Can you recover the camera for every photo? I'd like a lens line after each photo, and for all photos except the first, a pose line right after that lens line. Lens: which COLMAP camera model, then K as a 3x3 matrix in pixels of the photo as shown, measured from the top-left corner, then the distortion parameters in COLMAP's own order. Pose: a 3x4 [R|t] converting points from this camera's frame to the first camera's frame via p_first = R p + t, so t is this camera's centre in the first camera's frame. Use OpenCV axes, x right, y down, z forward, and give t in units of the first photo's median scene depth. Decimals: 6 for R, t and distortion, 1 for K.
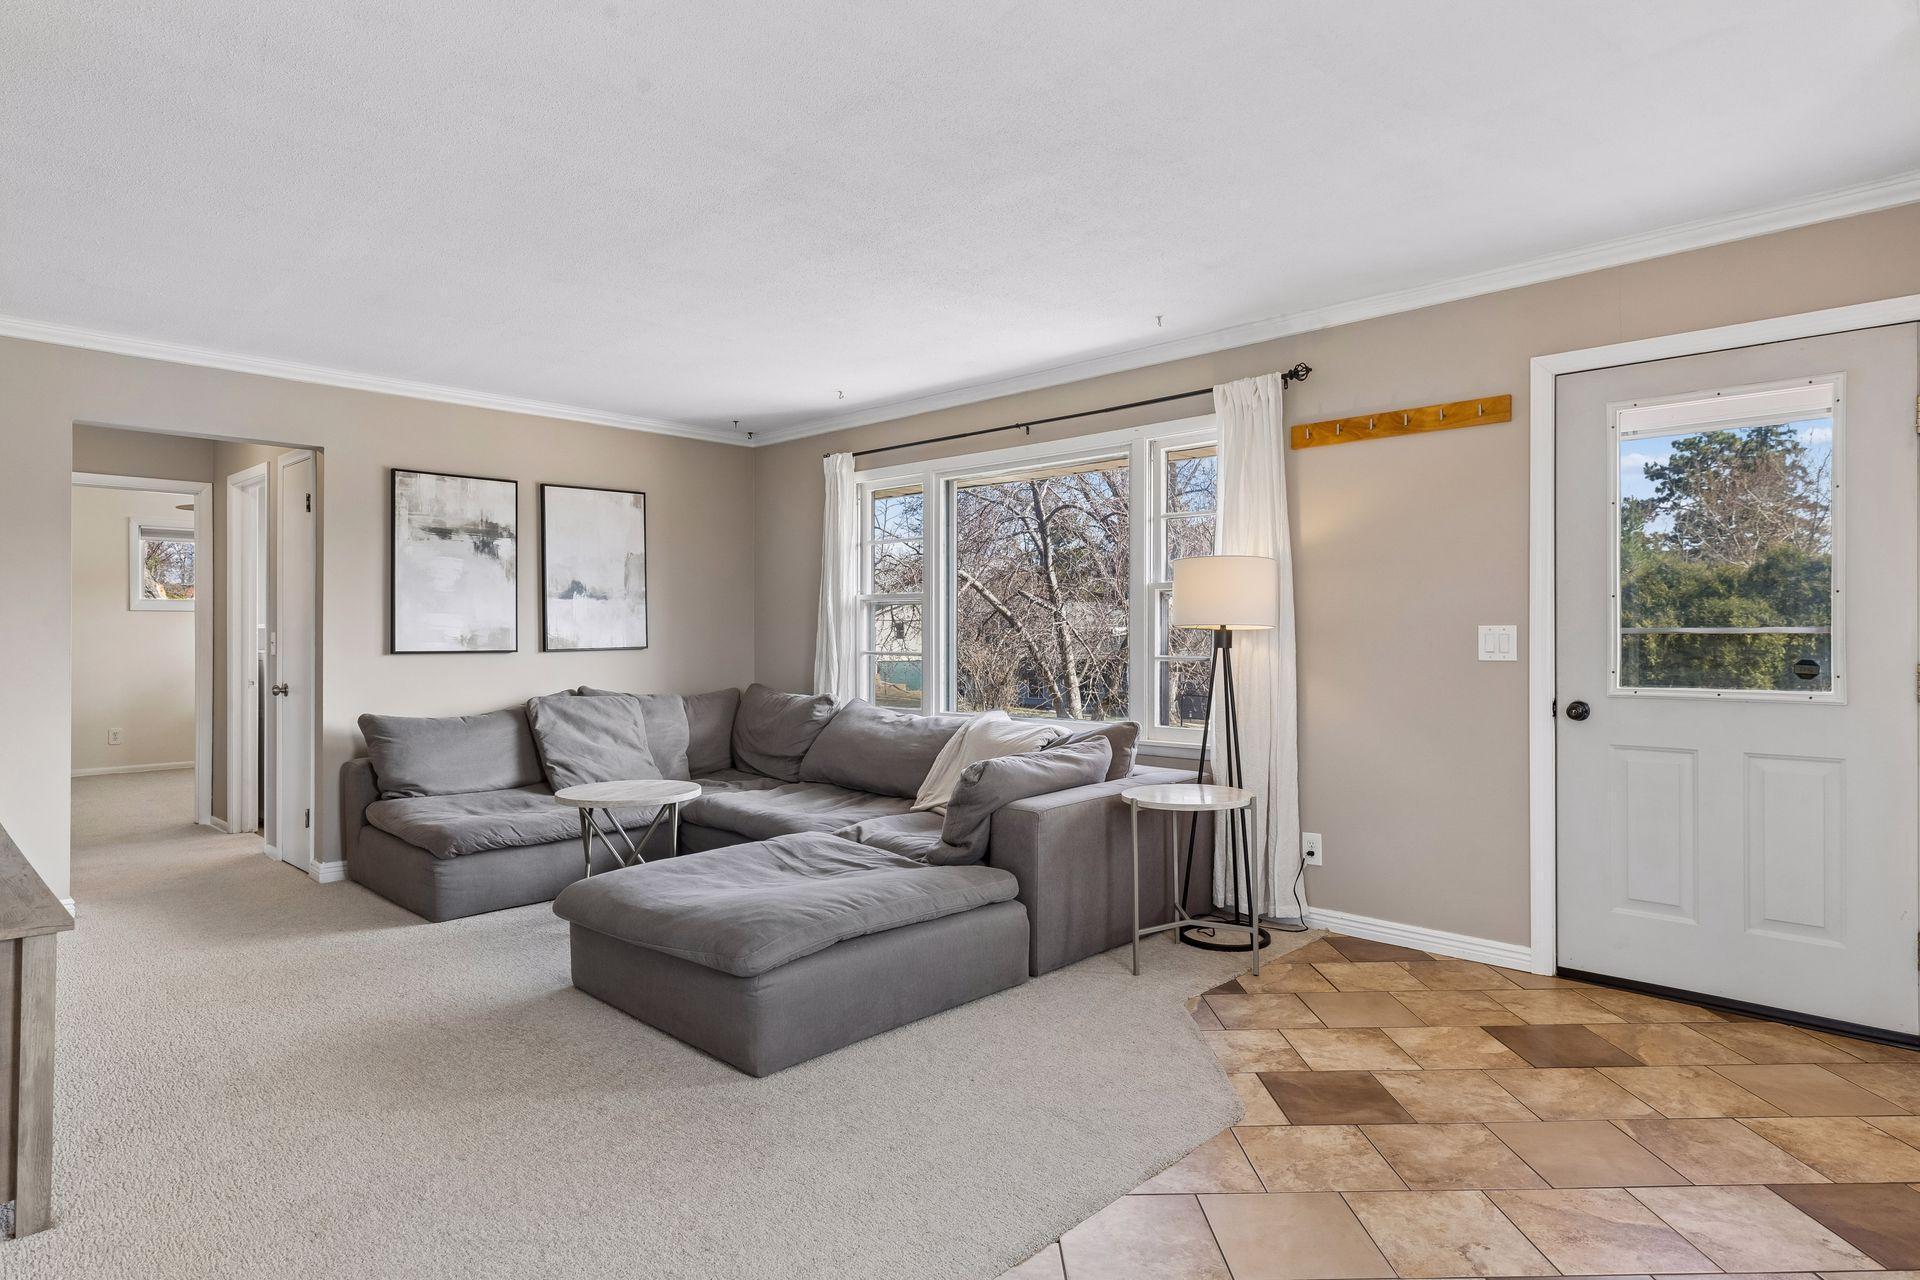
lens RADIAL K [[1111.0, 0, 957.3], [0, 1111.0, 626.0], [0, 0, 1]] dist [-0.005600, 0.000540]
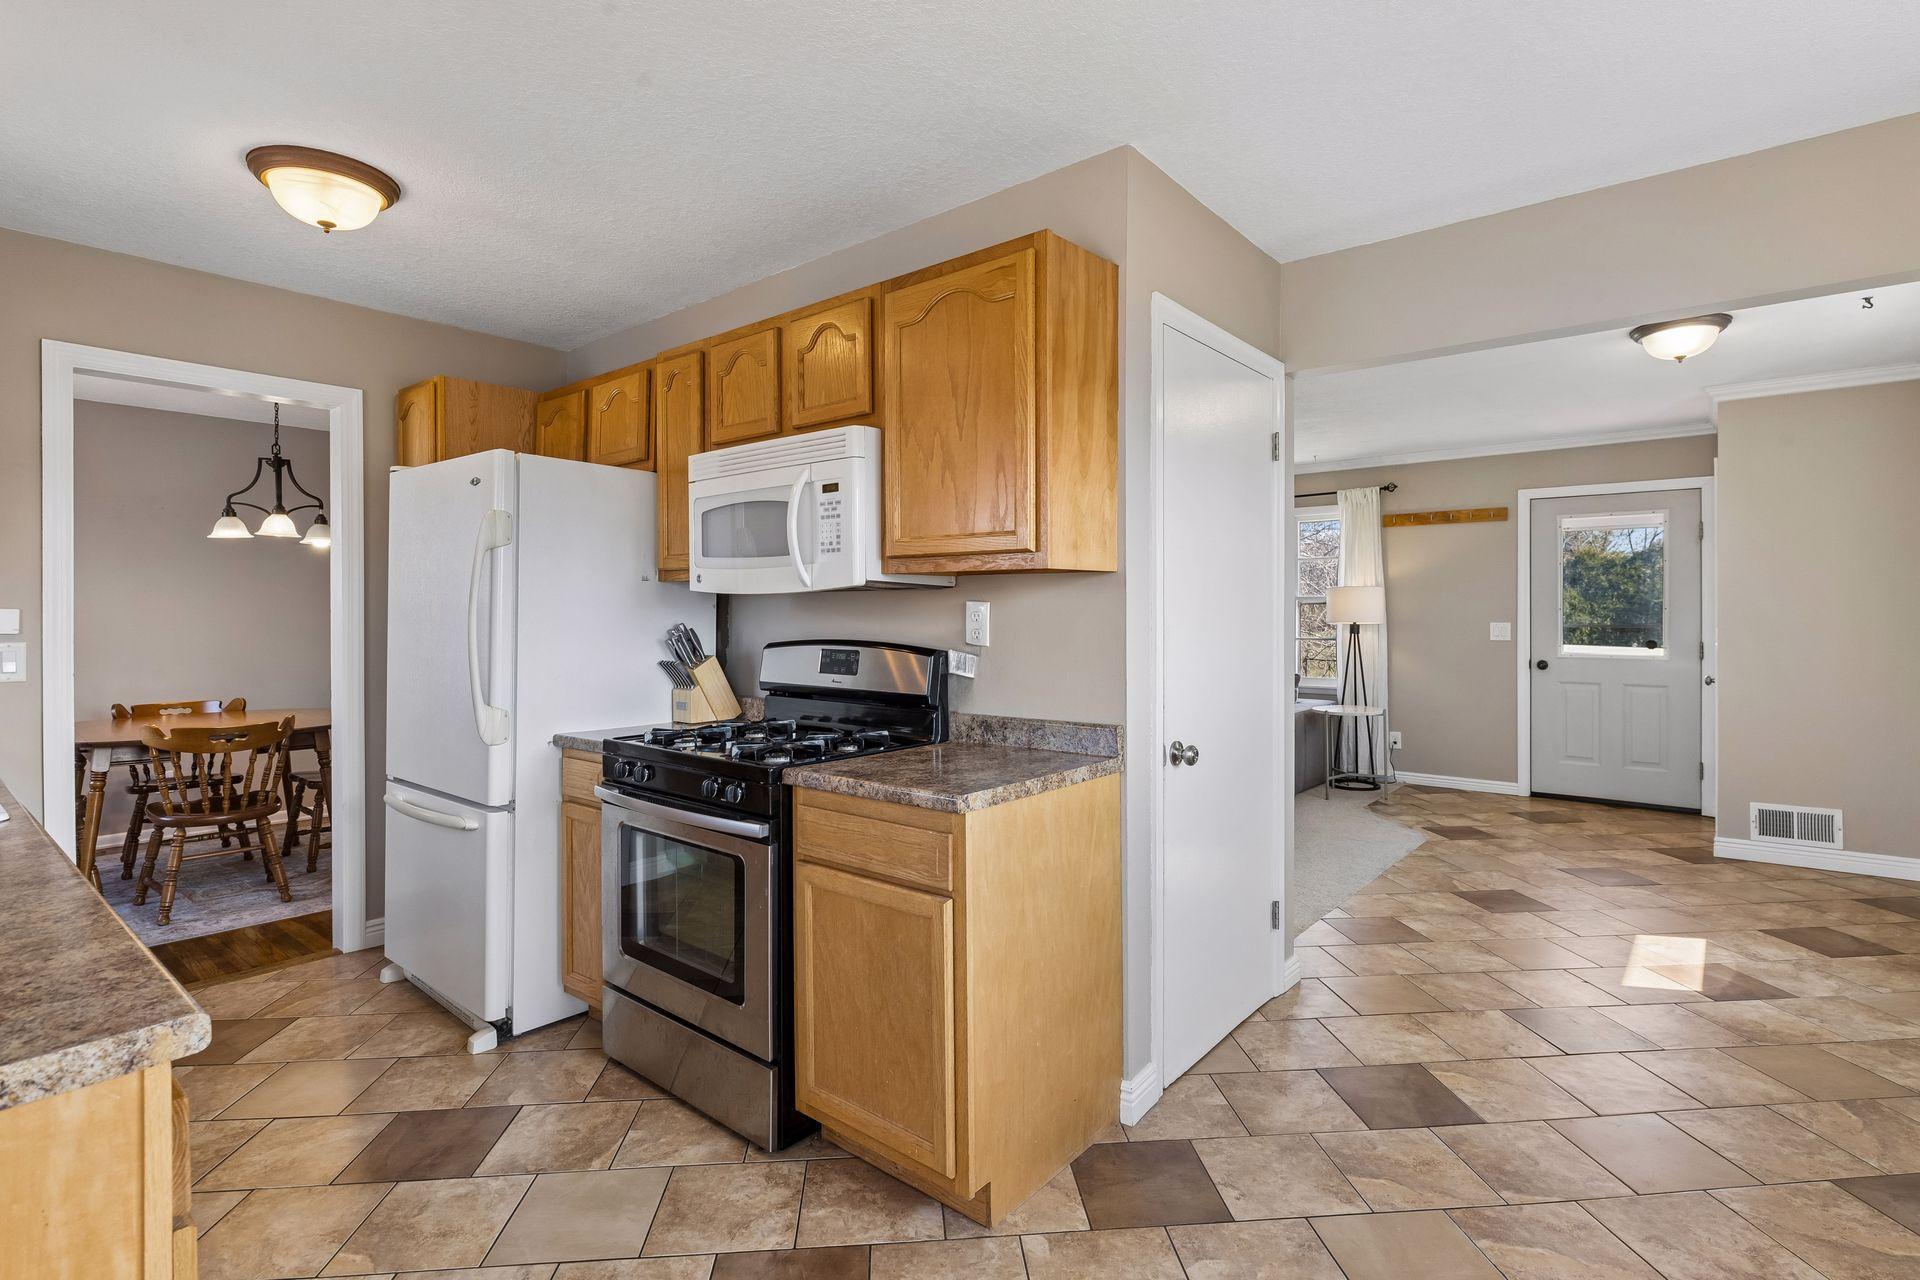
lens RADIAL K [[935.0, 0, 994.2], [0, 935.0, 608.6], [0, 0, 1]] dist [-0.008570, -0.000219]
pose [[0.996946, 0.001427, 0.078086, -0.530292], [-0.001577, 0.999997, 0.001862, -0.026624], [-0.078084, -0.001980, 0.996945, -0.576660]]
